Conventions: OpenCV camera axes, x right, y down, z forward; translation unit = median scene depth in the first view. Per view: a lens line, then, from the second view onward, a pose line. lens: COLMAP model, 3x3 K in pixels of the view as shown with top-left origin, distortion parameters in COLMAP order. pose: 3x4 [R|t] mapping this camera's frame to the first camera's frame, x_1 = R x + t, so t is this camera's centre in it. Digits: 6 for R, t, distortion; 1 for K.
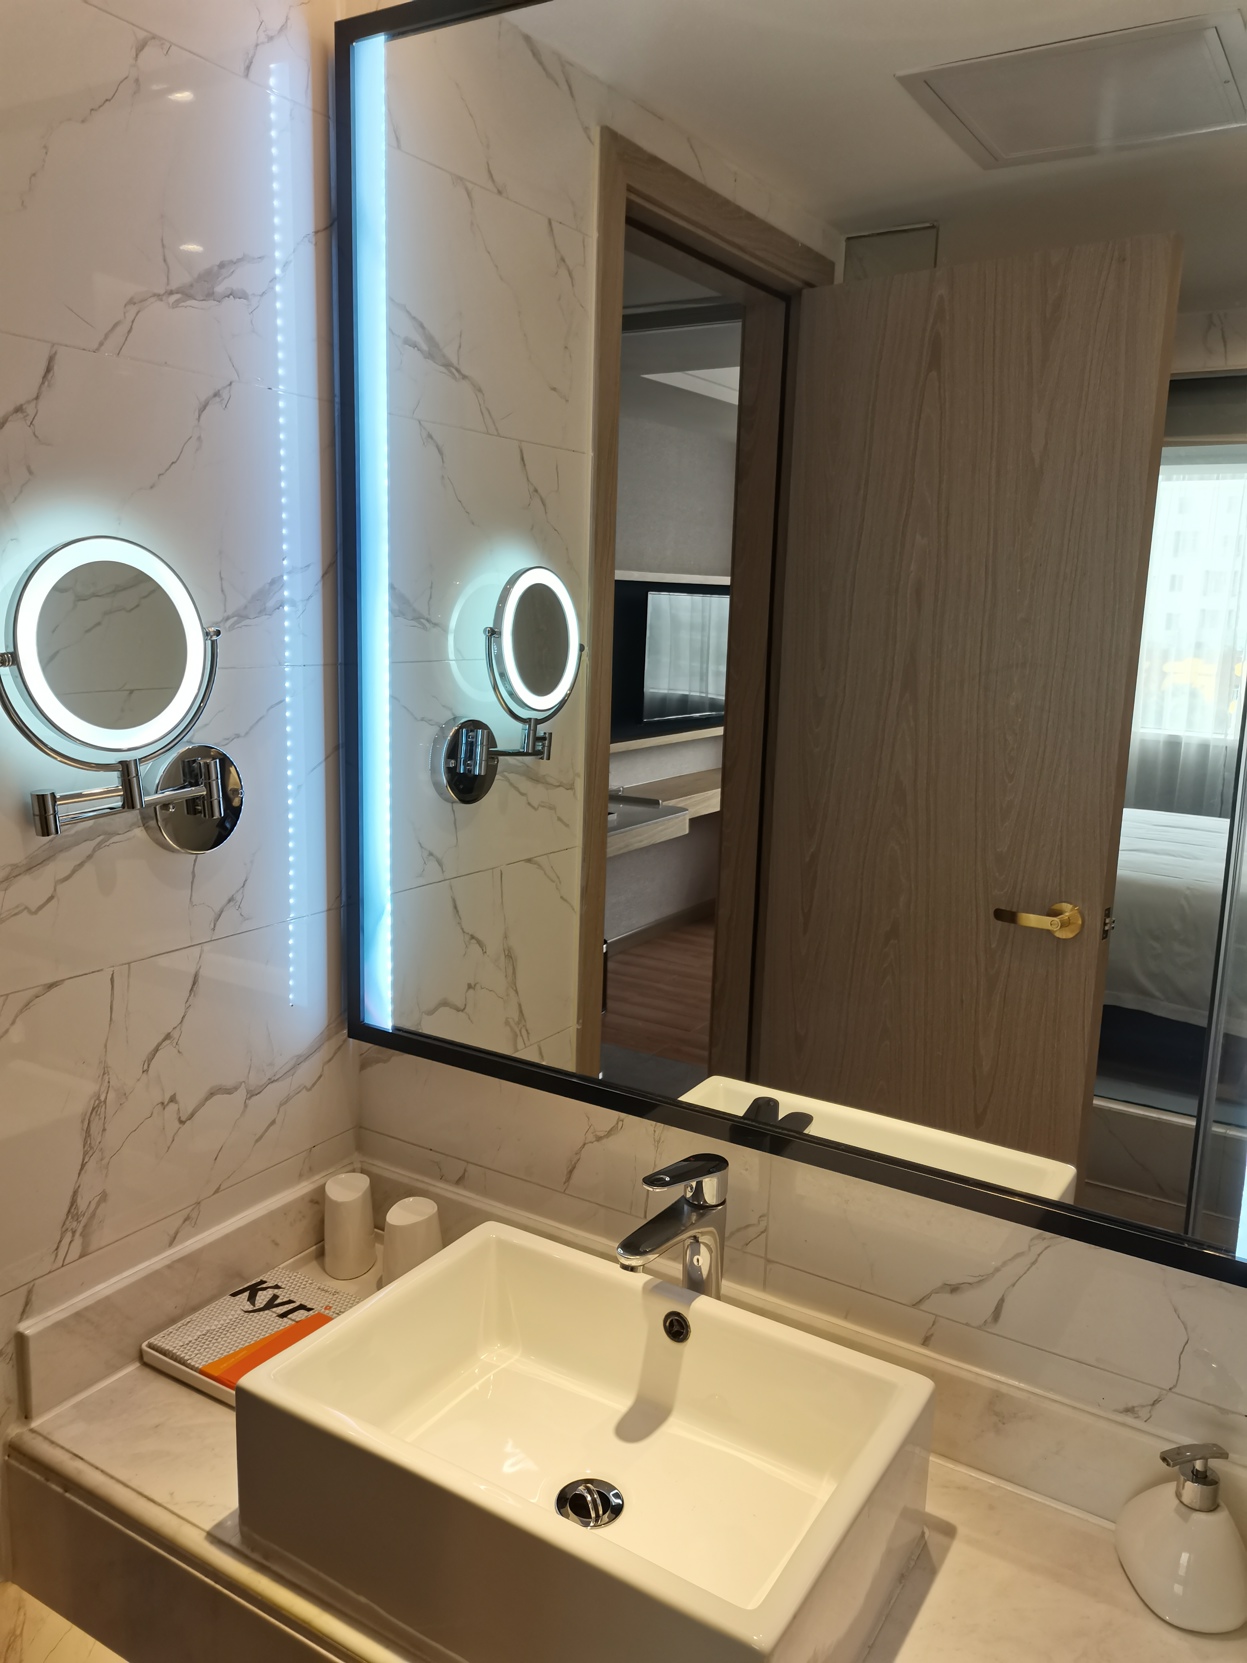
lens RADIAL K [[1288.1, 0, 627.2], [0, 1288.1, 840.3], [0, 0, 1]] dist [0.054897, -0.043182]
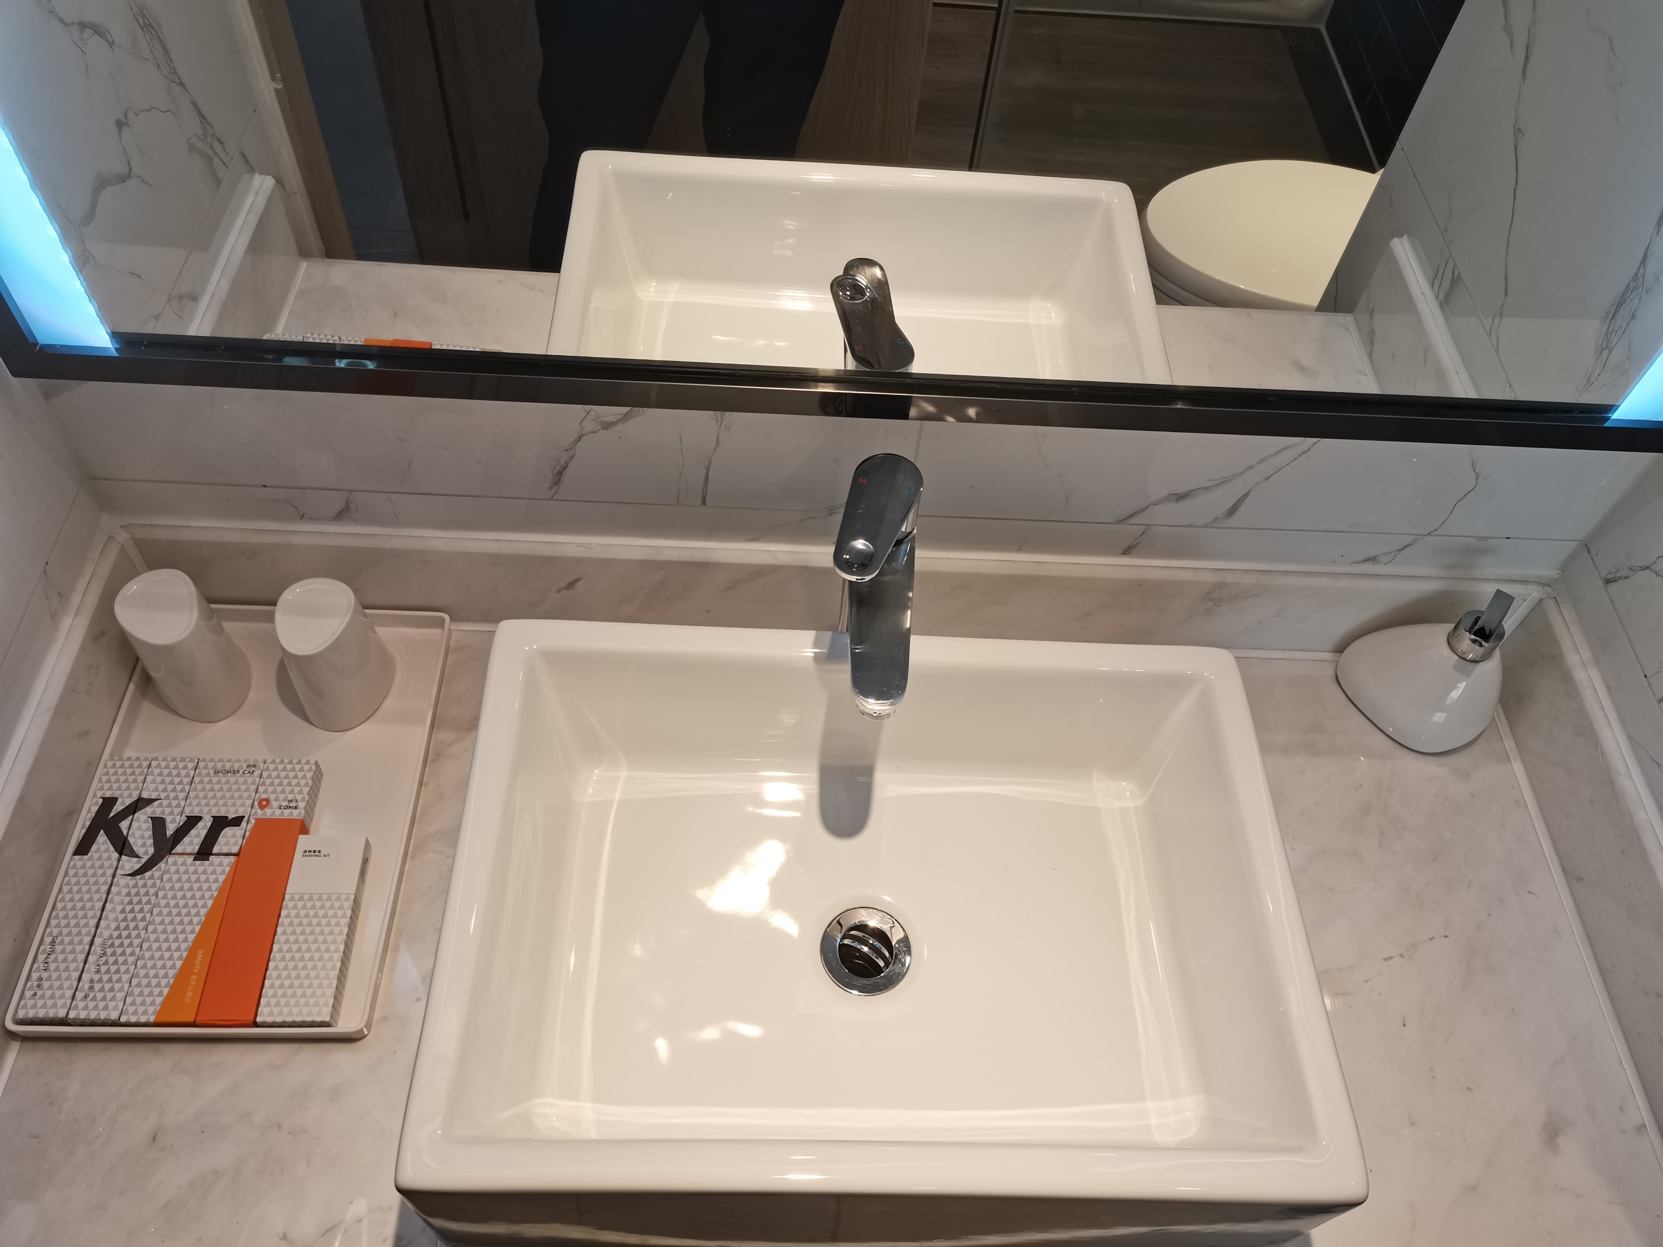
lens RADIAL K [[1288.1, 0, 828.5], [0, 1288.1, 614.8], [0, 0, 1]] dist [0.054897, -0.043182]
pose [[0.844806, -0.412886, 0.340336, -0.175381], [0.052997, 0.697494, 0.714628, -0.131023], [-0.532442, -0.585685, 0.611129, 0.525843]]
